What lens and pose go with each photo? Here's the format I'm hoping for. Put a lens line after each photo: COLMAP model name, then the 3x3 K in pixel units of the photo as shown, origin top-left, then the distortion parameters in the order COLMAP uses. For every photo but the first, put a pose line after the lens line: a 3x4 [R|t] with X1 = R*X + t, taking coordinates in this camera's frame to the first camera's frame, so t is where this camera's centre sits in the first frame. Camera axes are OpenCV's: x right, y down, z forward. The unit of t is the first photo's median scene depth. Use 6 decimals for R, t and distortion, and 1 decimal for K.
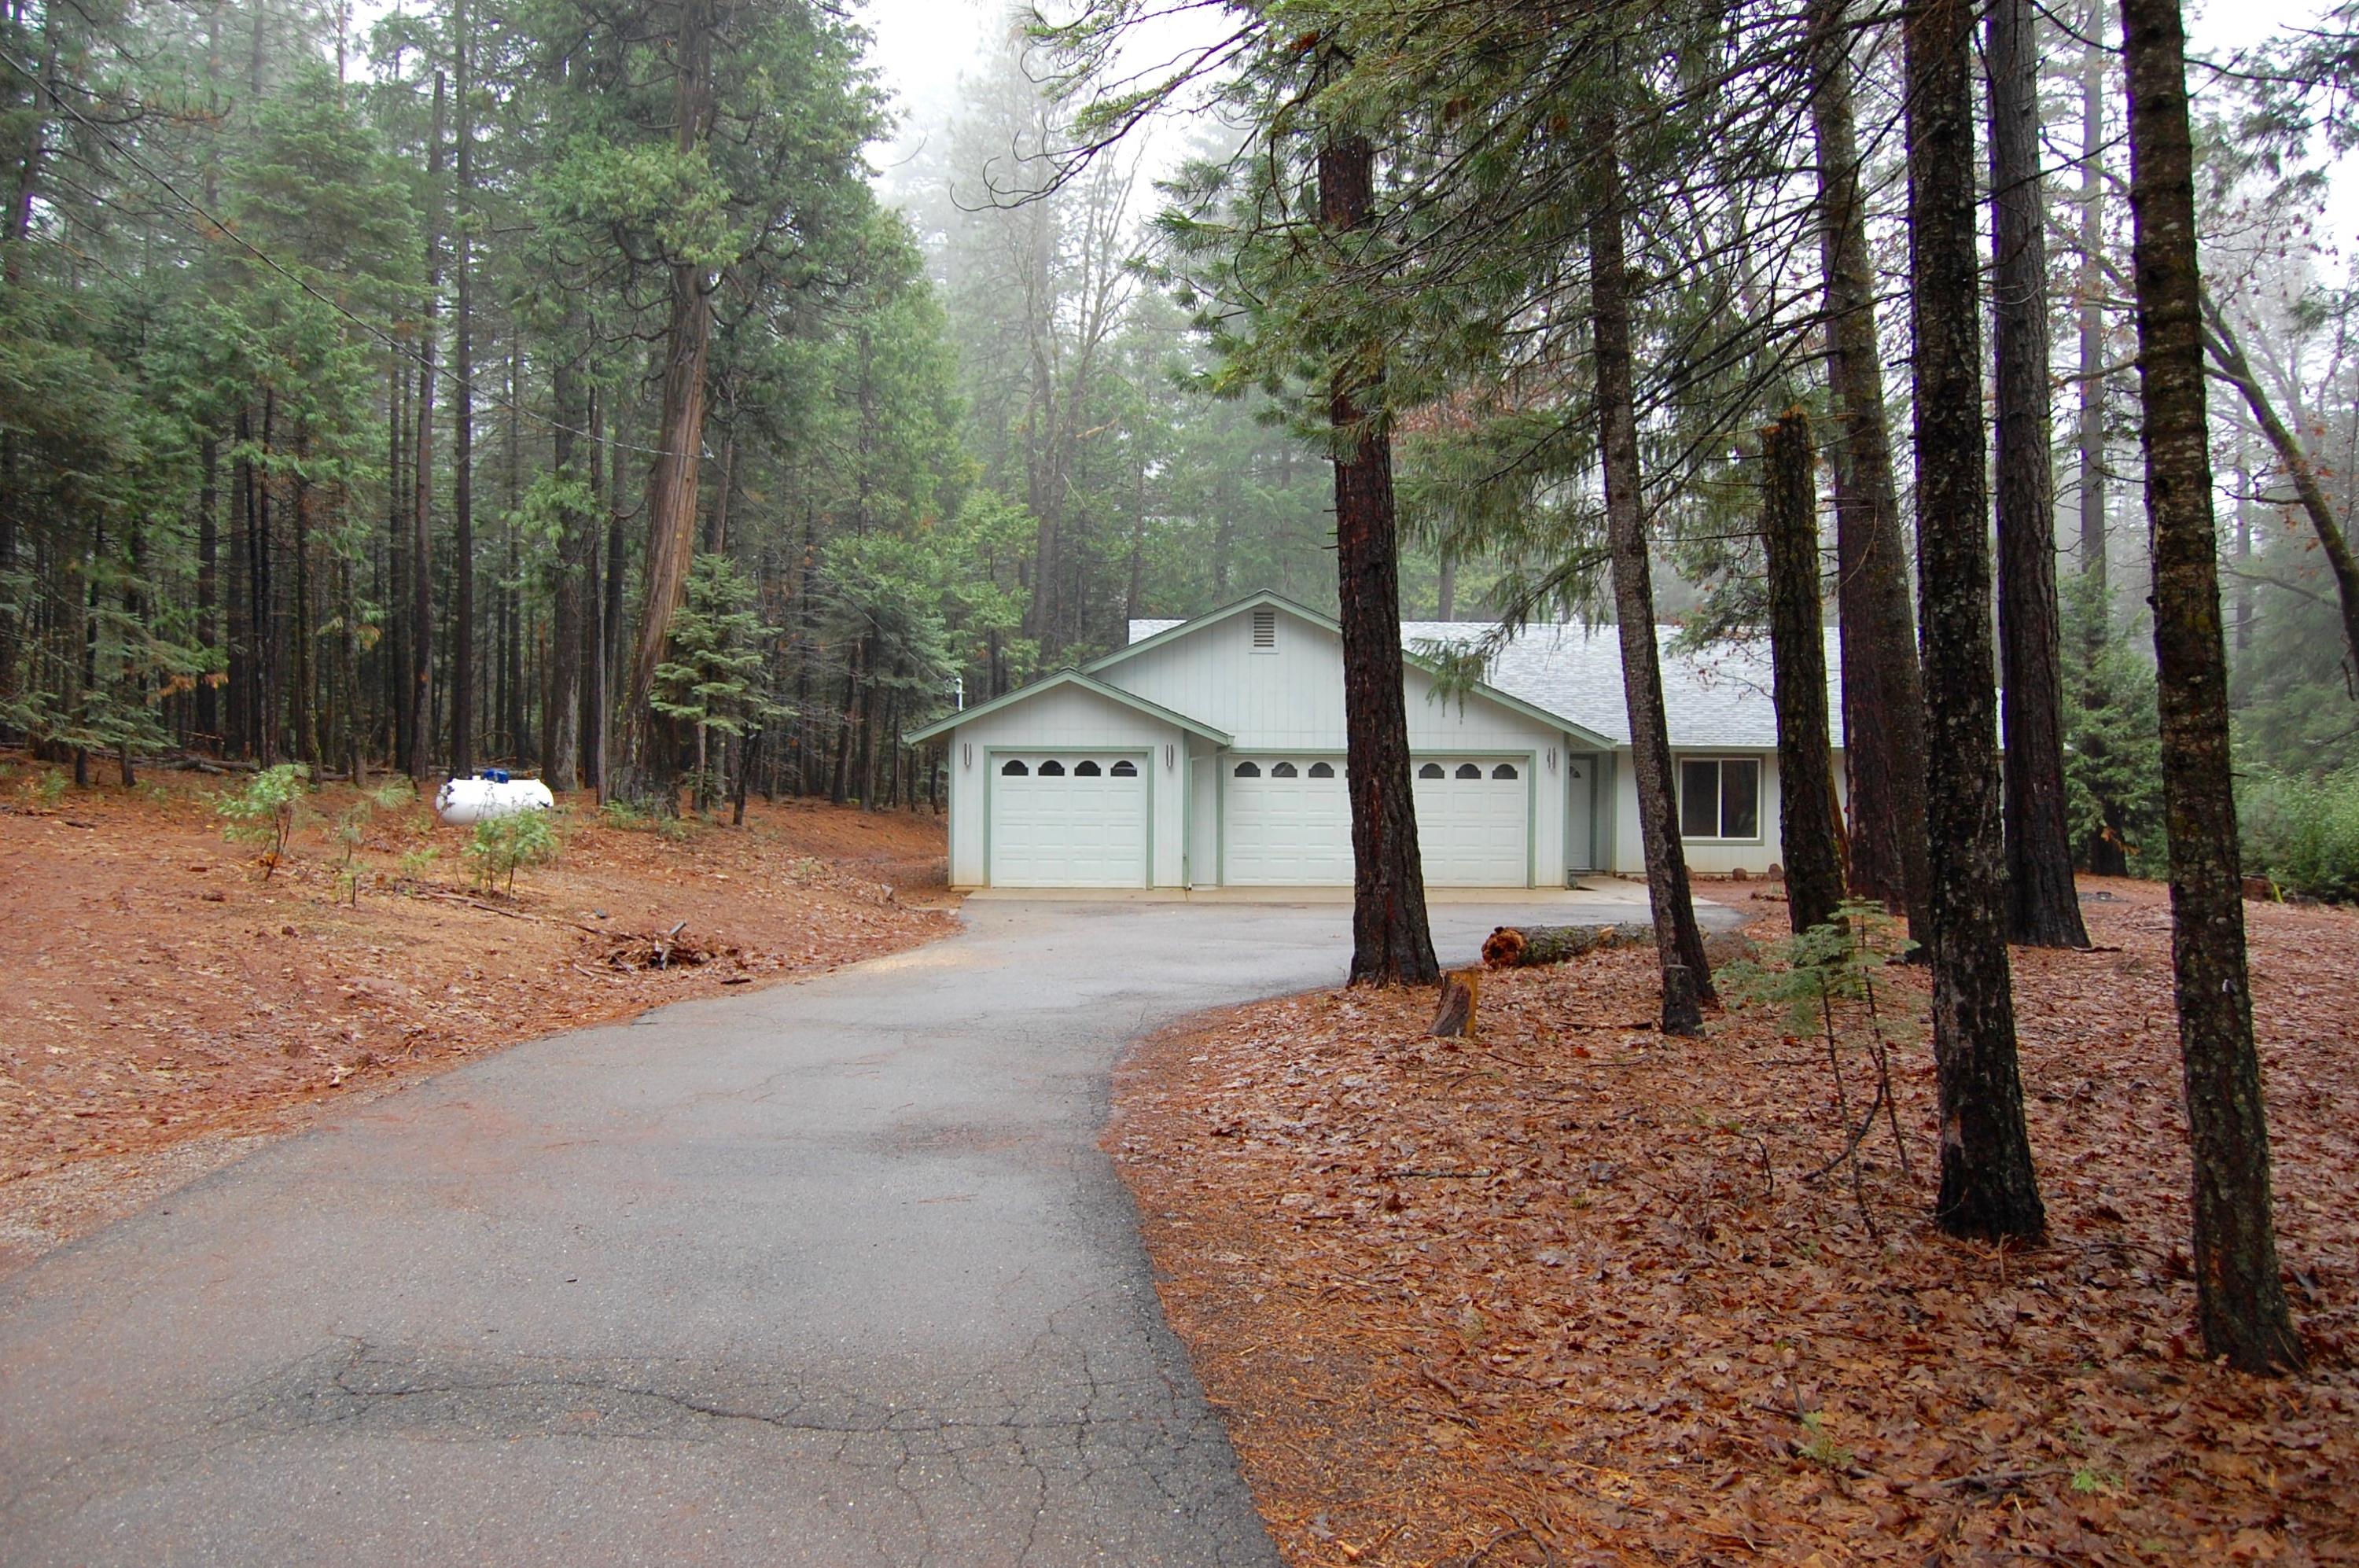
lens RADIAL K [[1831.3, 0, 1179.5], [0, 1831.3, 779.4], [0, 0, 1]] dist [0.003520, 0.000156]
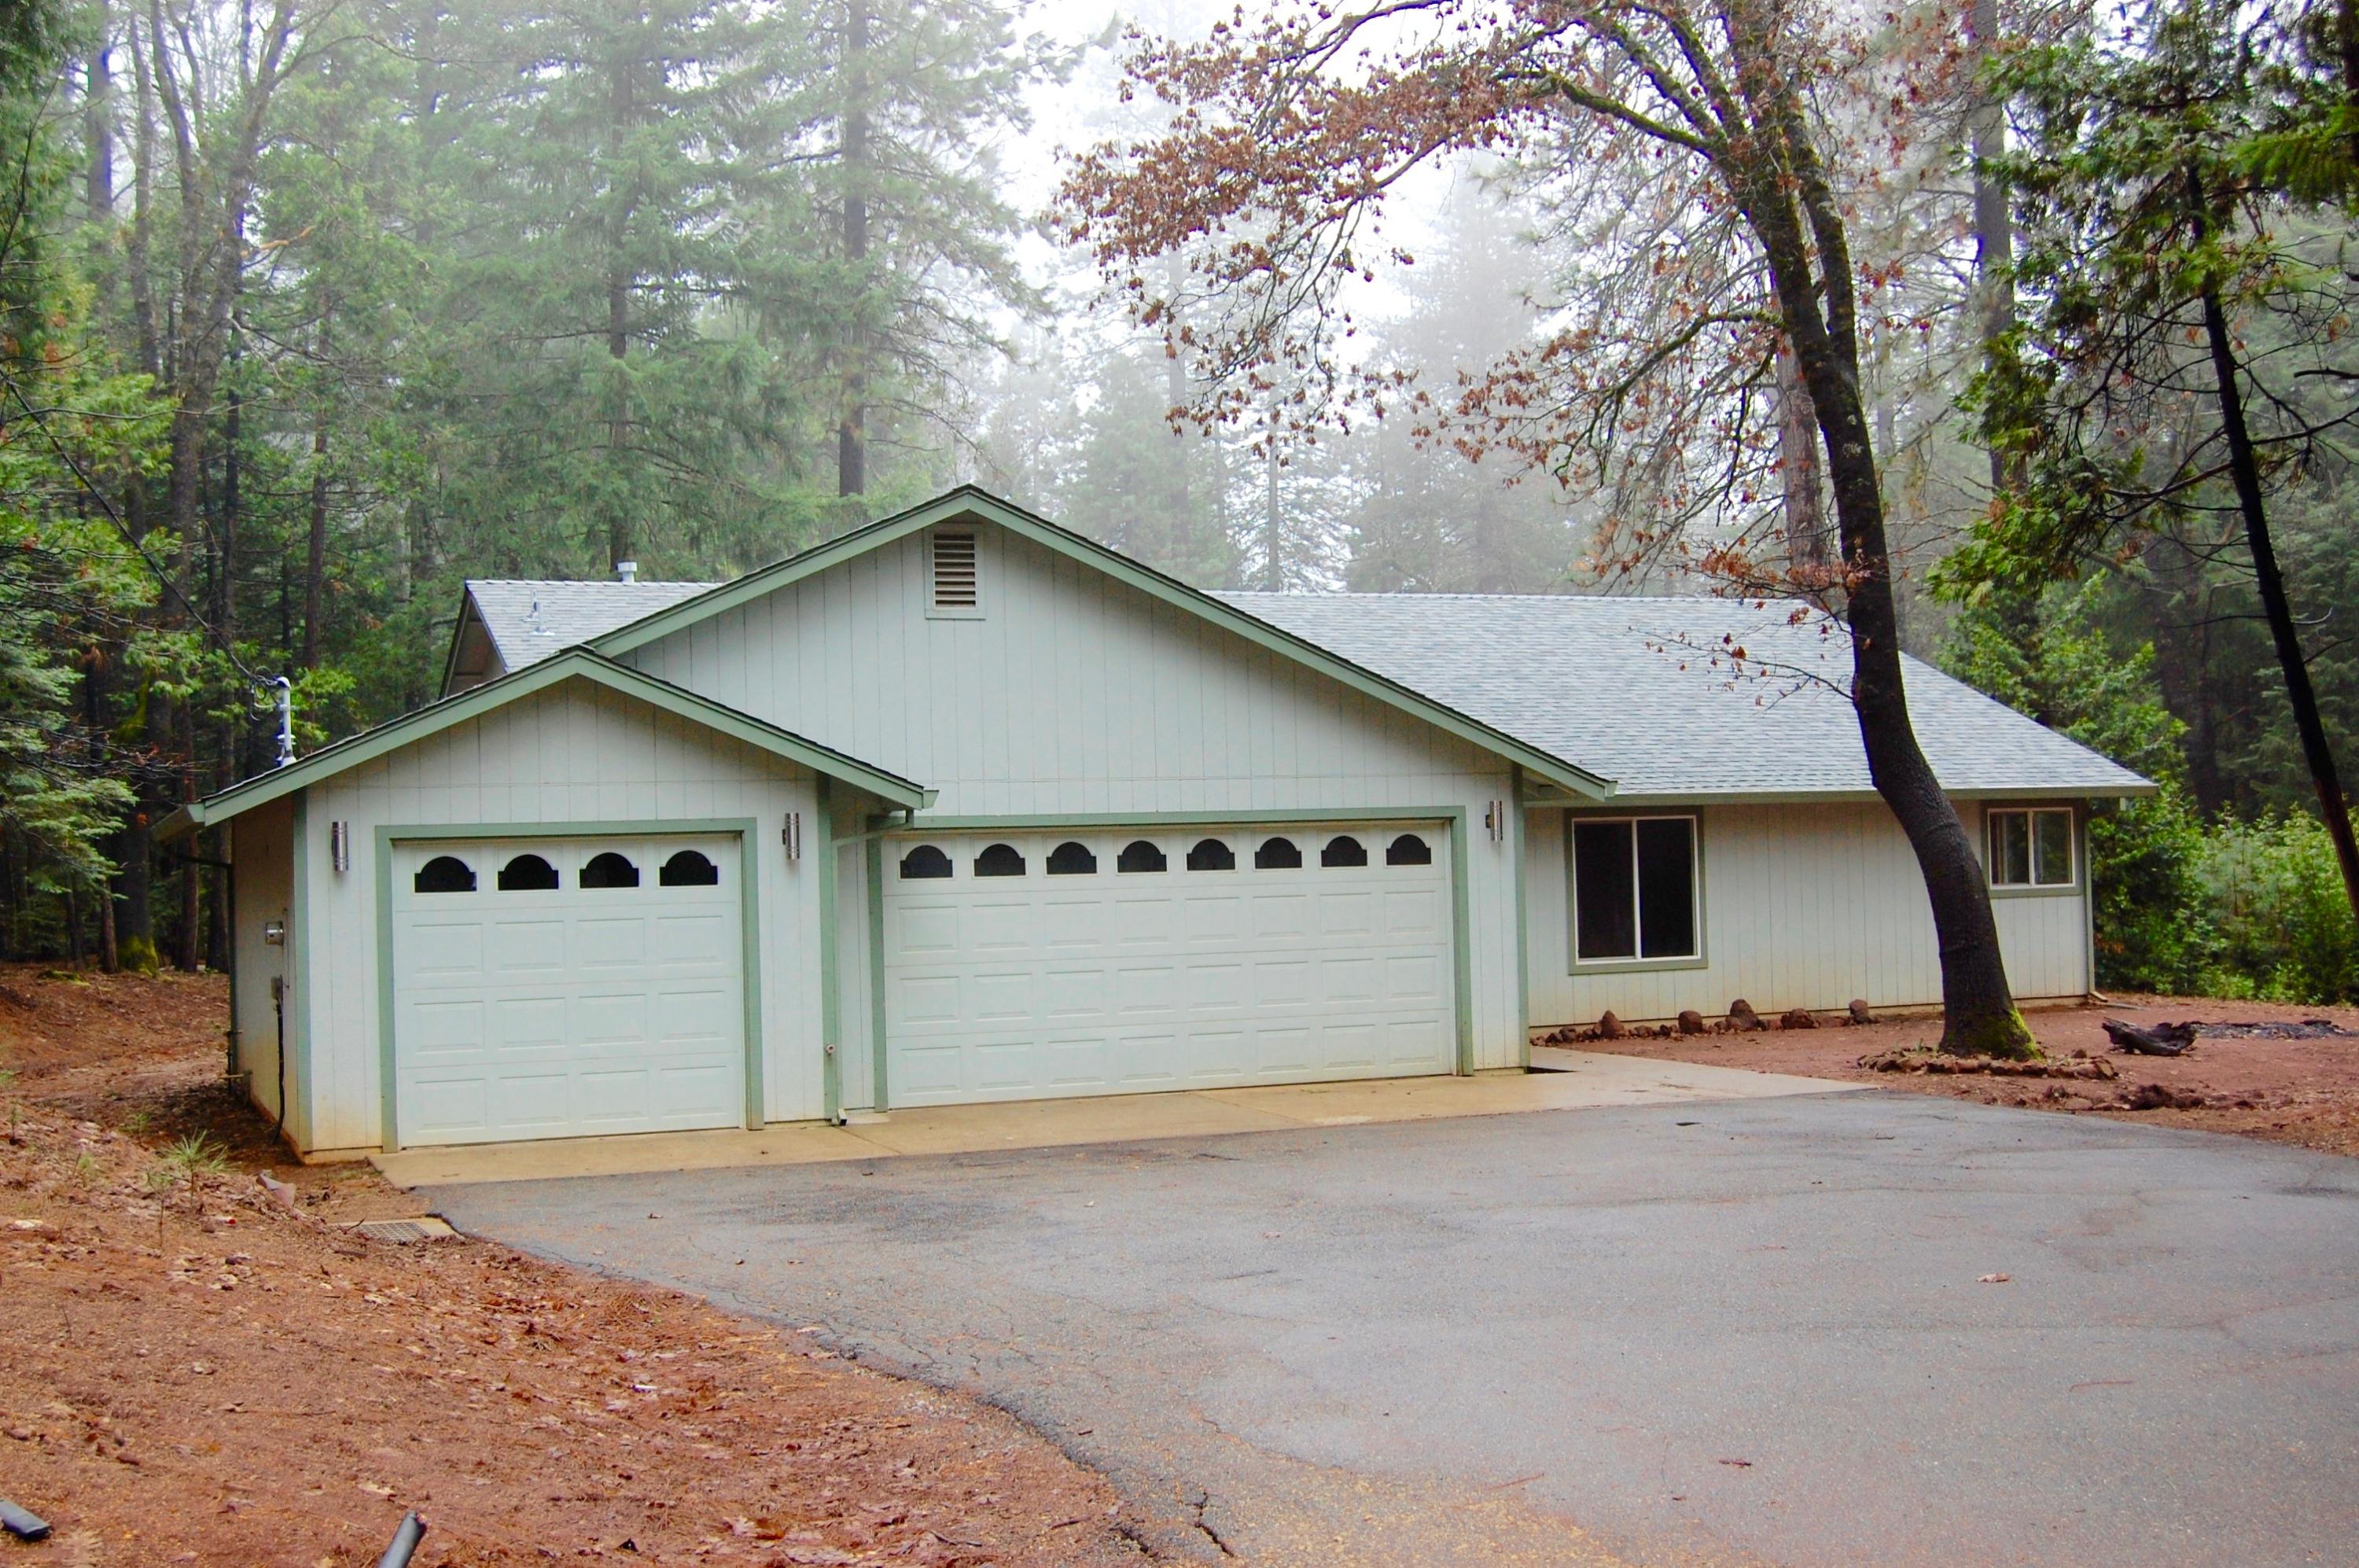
lens RADIAL K [[2664.5, 0, 1179.5], [0, 2664.5, 786.0], [0, 0, 1]] dist [-0.032423, 0.000000]
pose [[0.928089, -0.021469, 0.371739, -0.159904], [0.034407, 0.999010, -0.028205, -0.003257], [-0.370766, 0.038968, 0.927909, 0.332036]]
